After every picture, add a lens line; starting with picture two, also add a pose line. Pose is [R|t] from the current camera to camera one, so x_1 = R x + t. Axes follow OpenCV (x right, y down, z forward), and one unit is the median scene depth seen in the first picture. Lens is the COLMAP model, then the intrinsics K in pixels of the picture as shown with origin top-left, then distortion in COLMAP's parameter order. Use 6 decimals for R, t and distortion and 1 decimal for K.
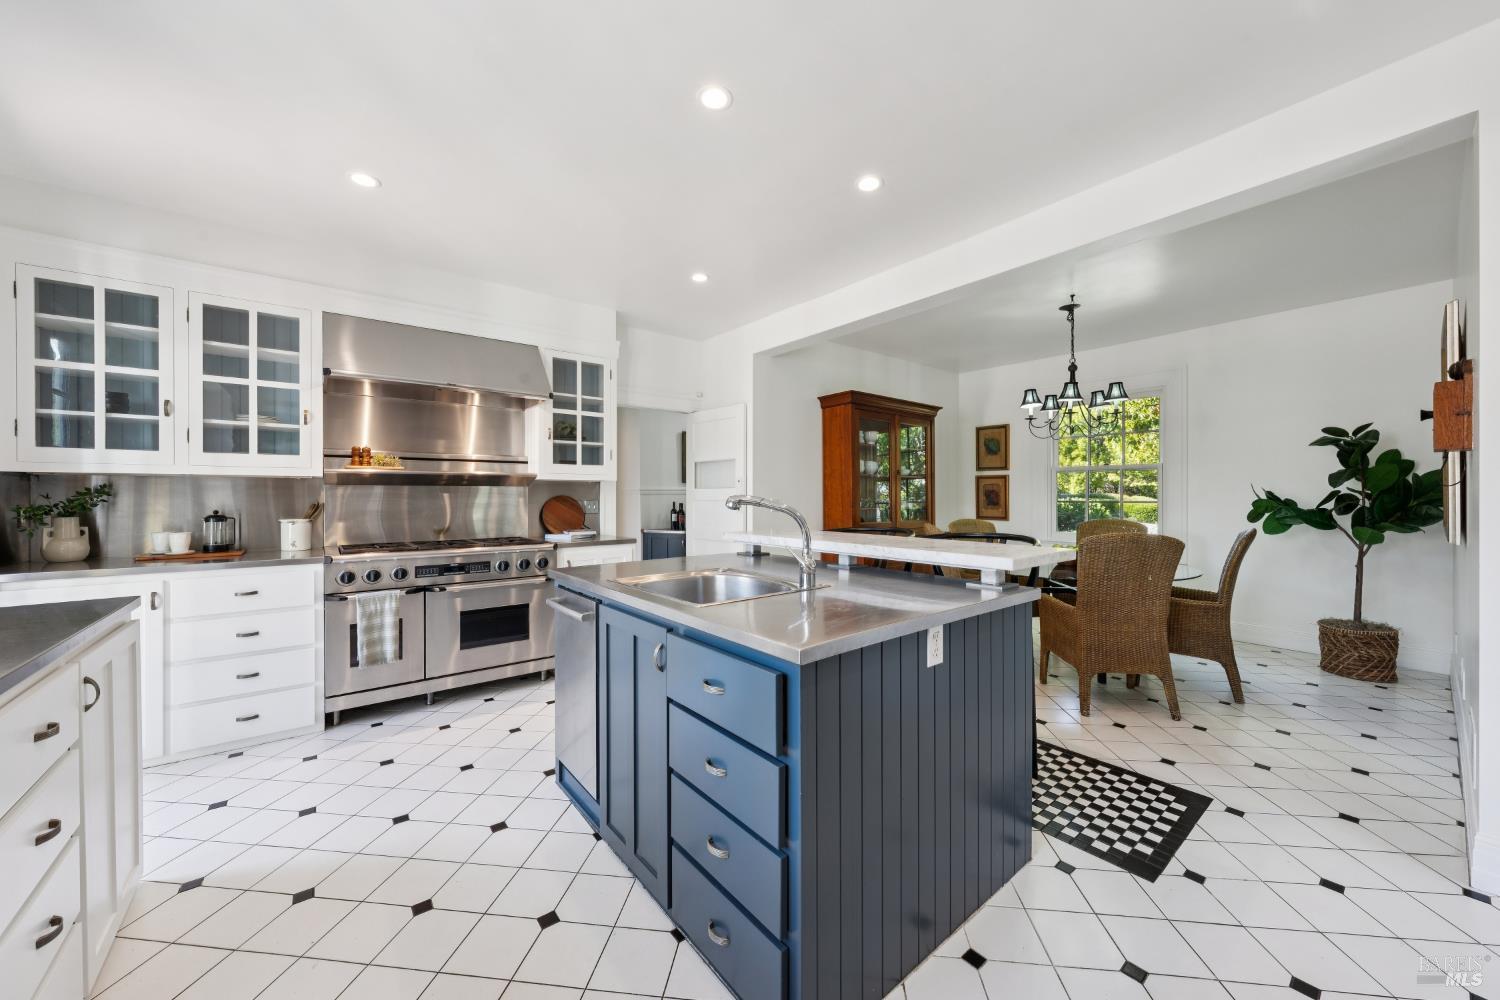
lens RADIAL K [[610.7, 0, 750.0], [0, 610.7, 500.0], [0, 0, 1]] dist [0.016871, 0.000116]
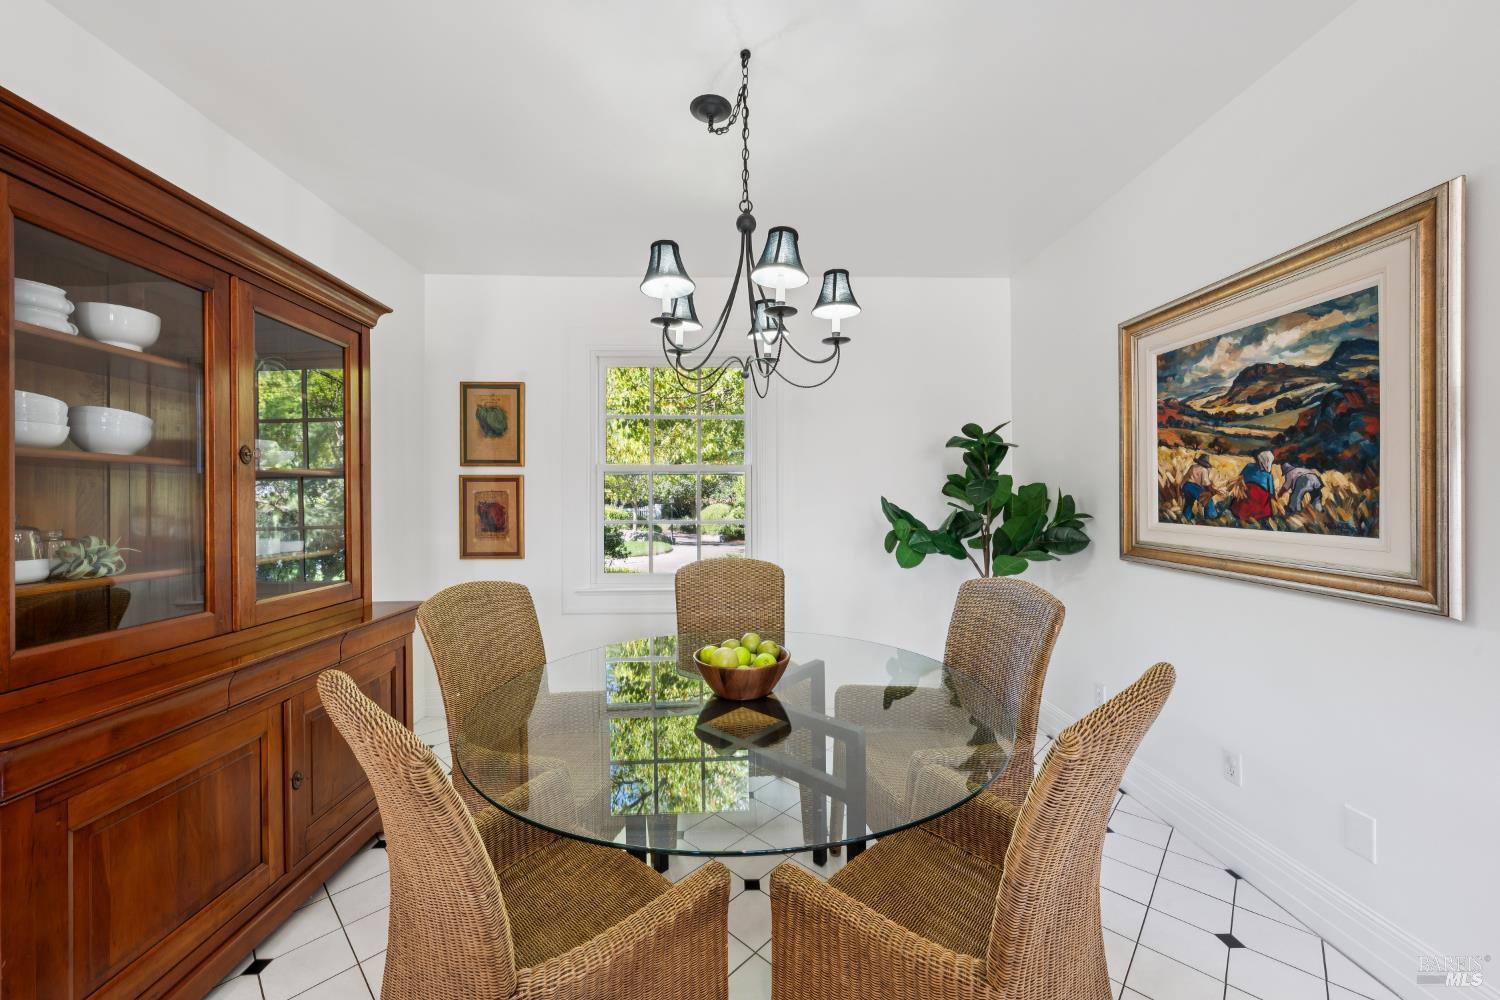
lens RADIAL K [[610.7, 0, 750.0], [0, 610.7, 500.0], [0, 0, 1]] dist [0.016871, 0.000116]
pose [[0.660481, -0.002314, 0.750840, 0.151424], [0.006661, 0.999974, -0.002778, -0.016770], [-0.750814, 0.006836, 0.660479, 0.508463]]
